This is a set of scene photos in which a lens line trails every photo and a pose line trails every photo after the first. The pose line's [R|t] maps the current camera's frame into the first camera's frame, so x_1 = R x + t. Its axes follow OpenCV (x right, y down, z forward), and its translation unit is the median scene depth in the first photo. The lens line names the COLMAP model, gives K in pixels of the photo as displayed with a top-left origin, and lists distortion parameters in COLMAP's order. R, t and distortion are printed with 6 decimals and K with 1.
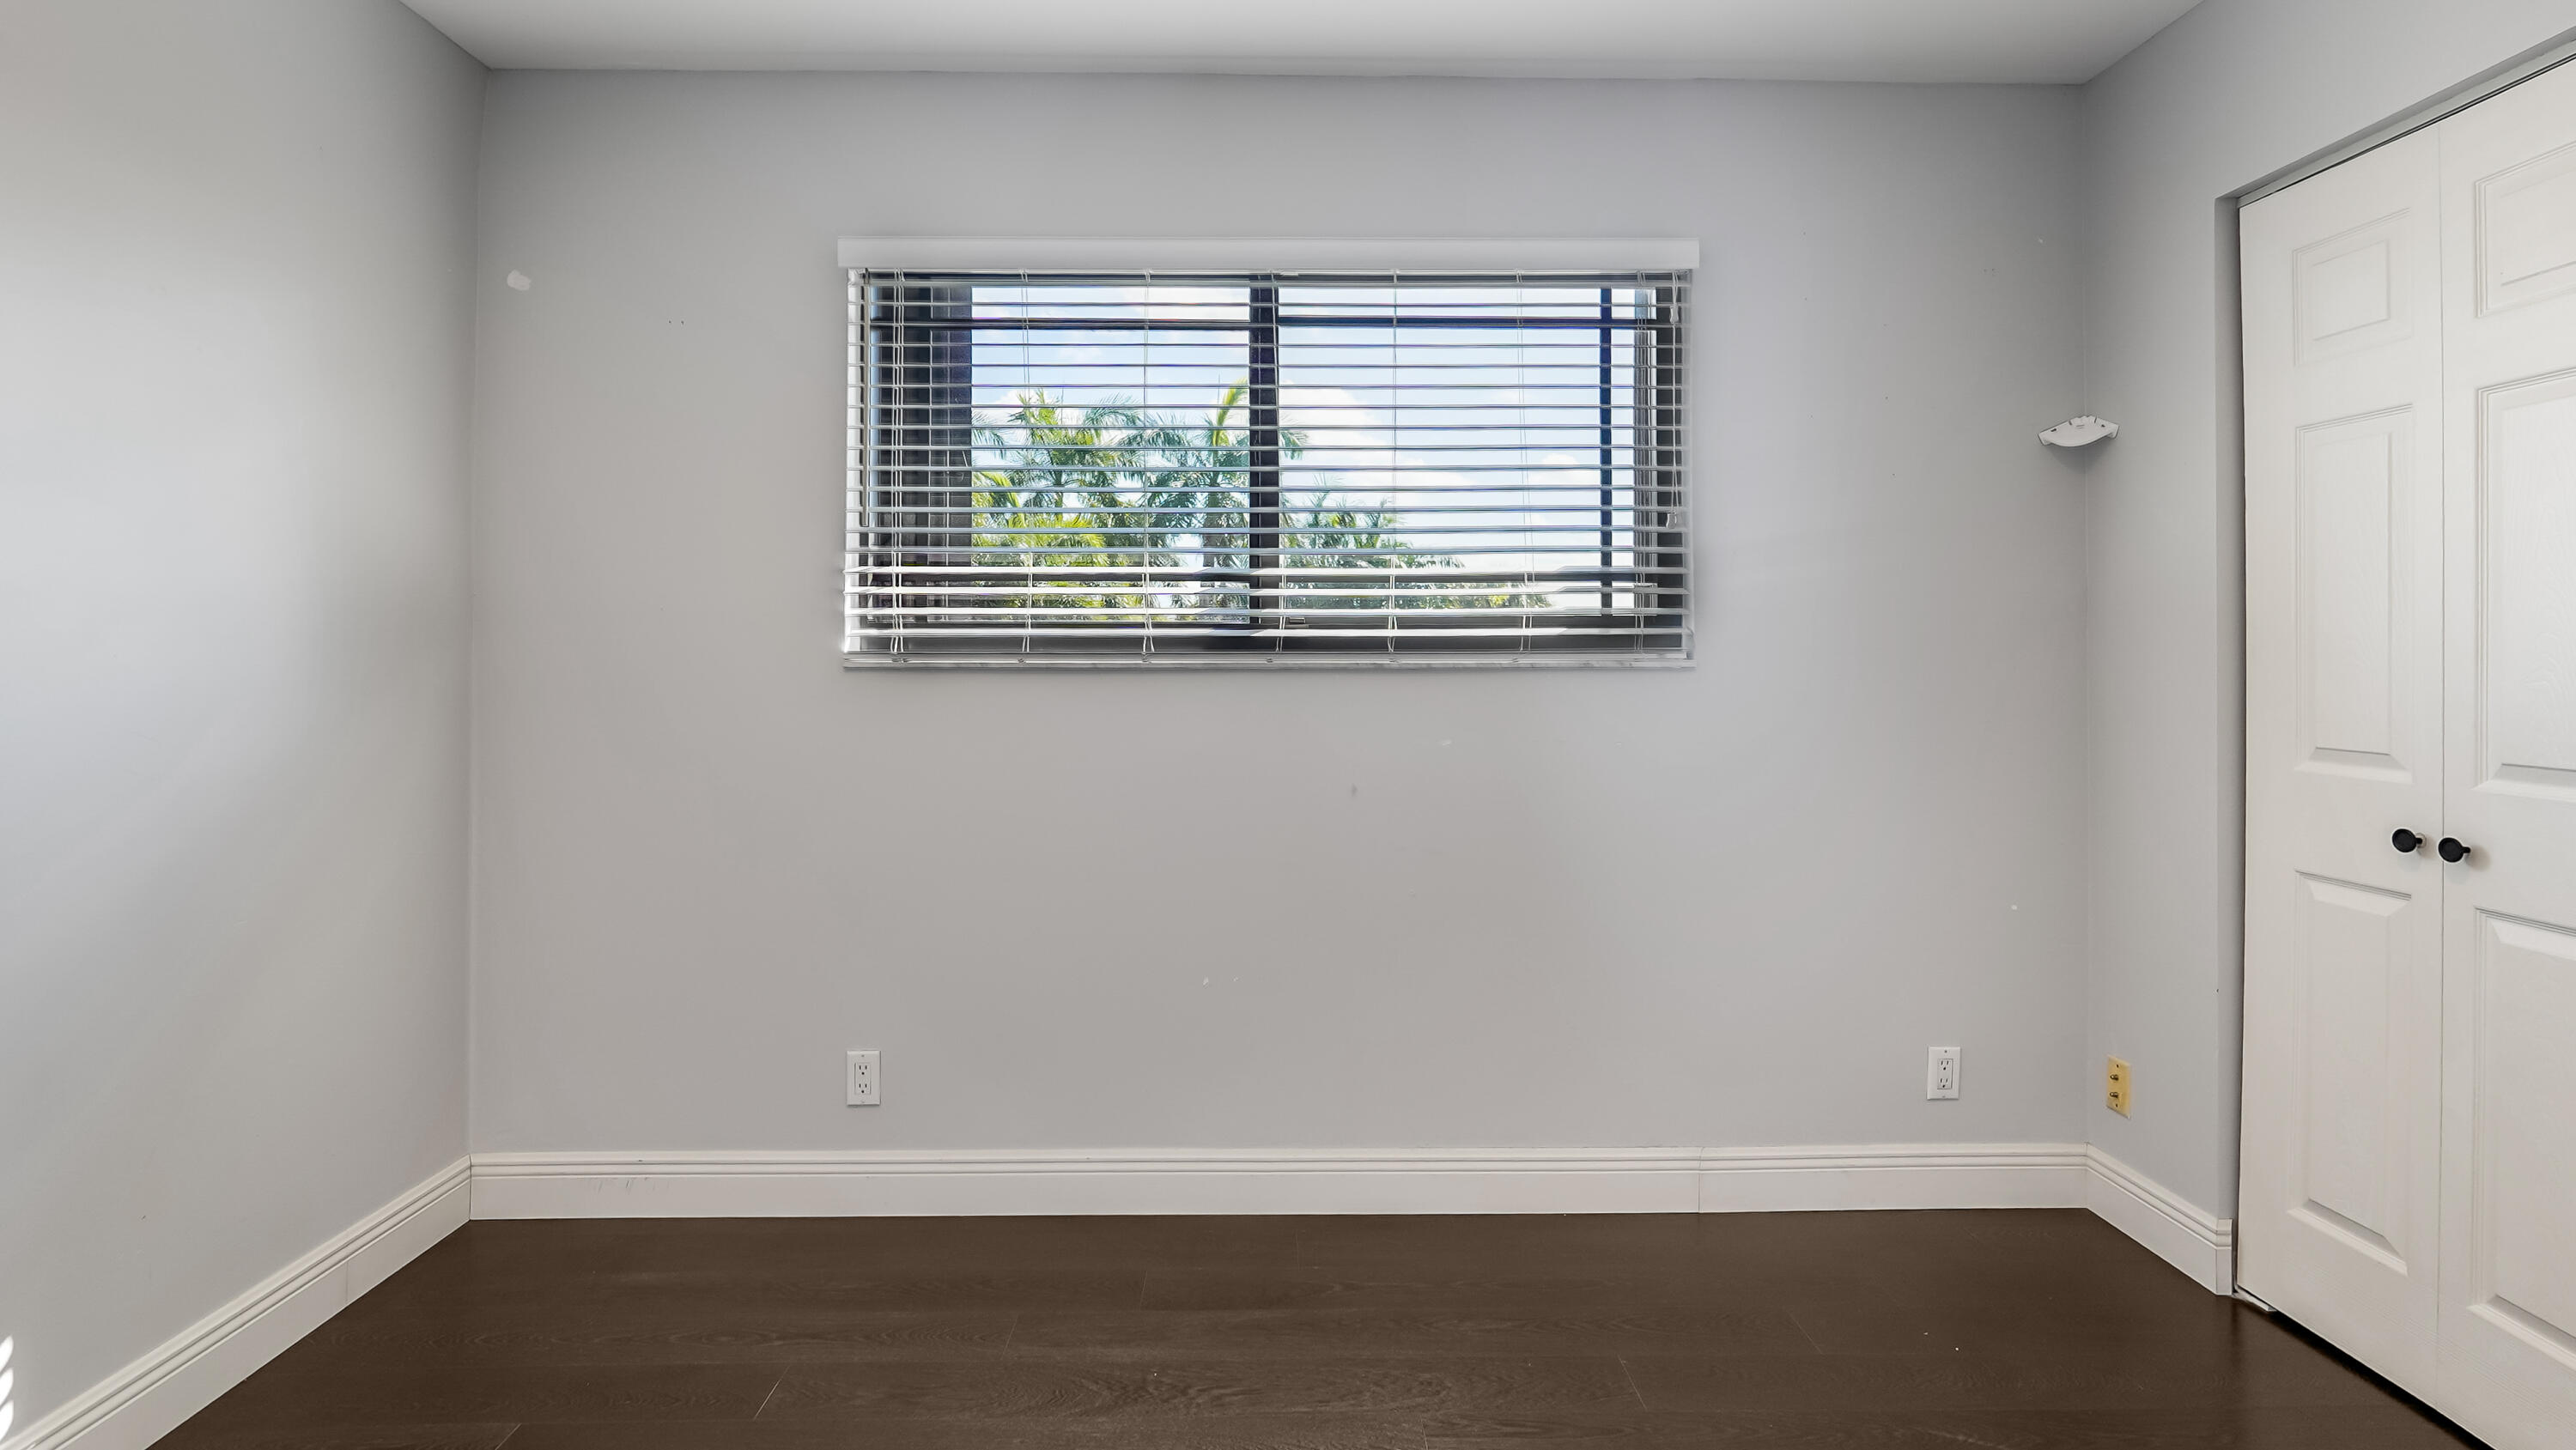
lens RADIAL K [[1267.3, 0, 1279.6], [0, 1267.3, 654.8], [0, 0, 1]] dist [-0.009155, 0.000506]
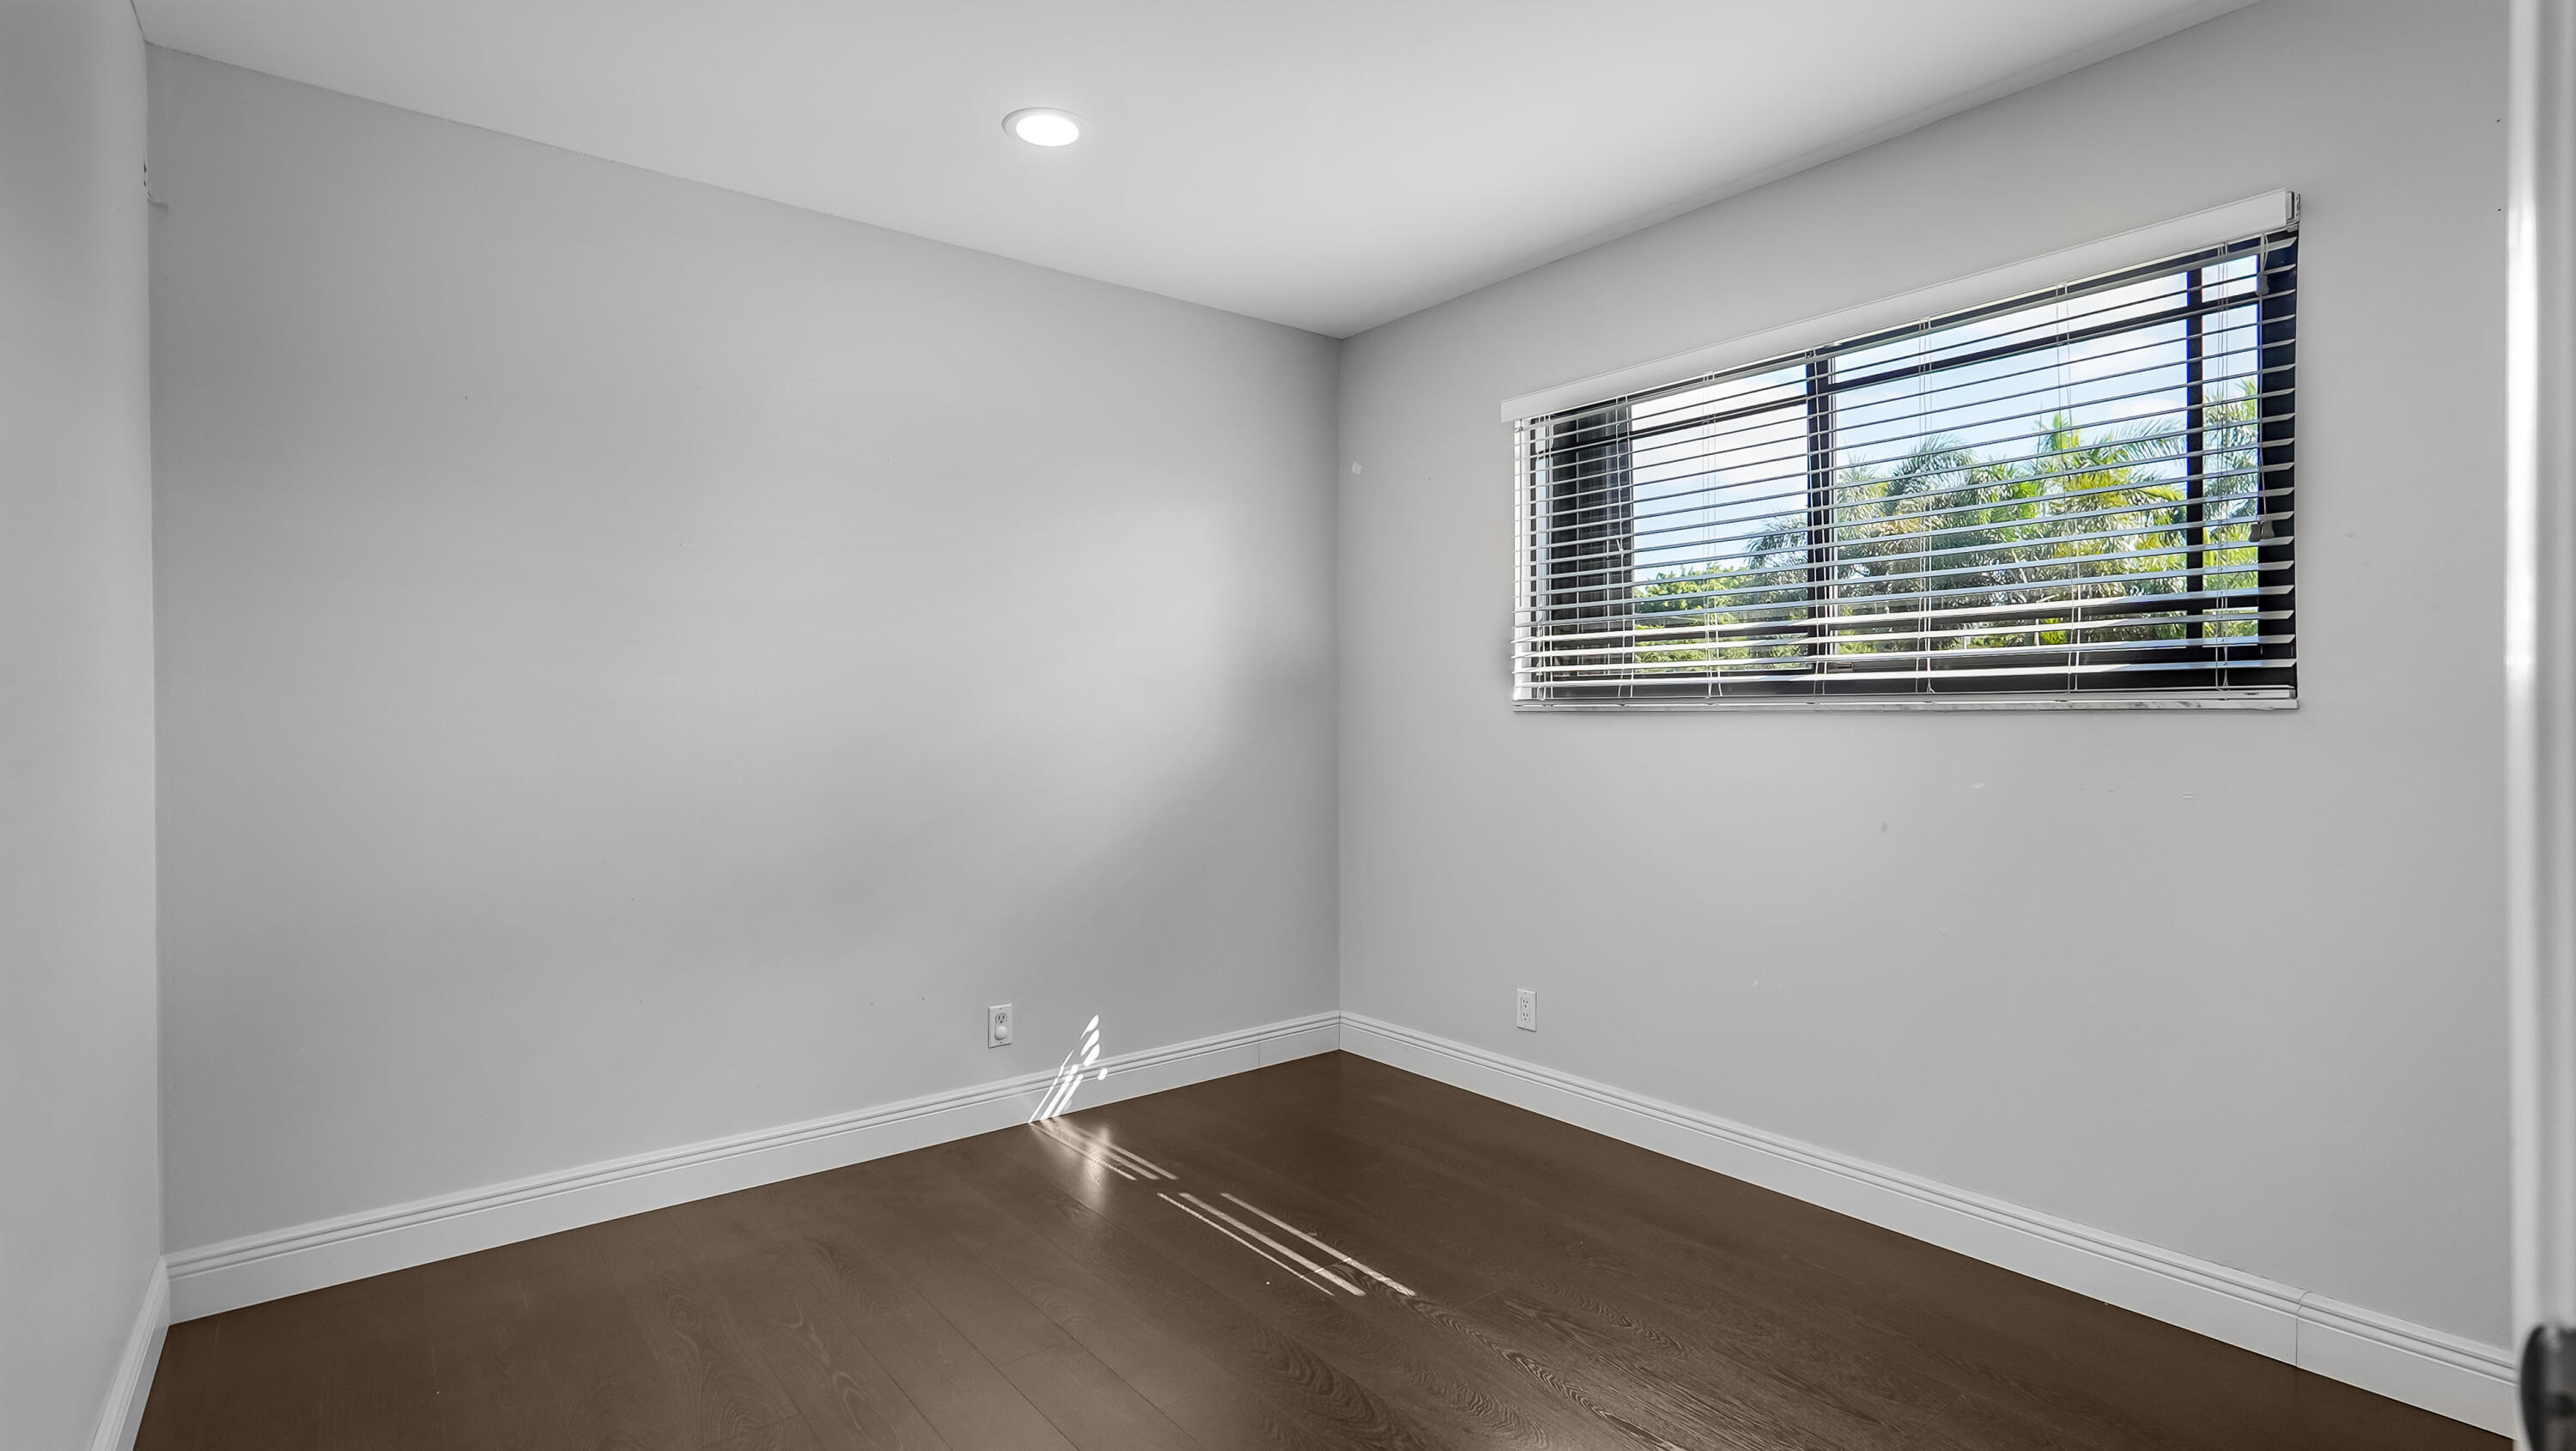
lens RADIAL K [[1205.5, 0, 1288.6], [0, 1205.5, 721.4], [0, 0, 1]] dist [-0.017276, 0.004472]
pose [[0.608064, 0.002770, -0.793883, 0.534727], [0.013838, 0.999805, 0.014087, -0.000591], [0.793767, -0.019551, 0.607907, 0.003604]]
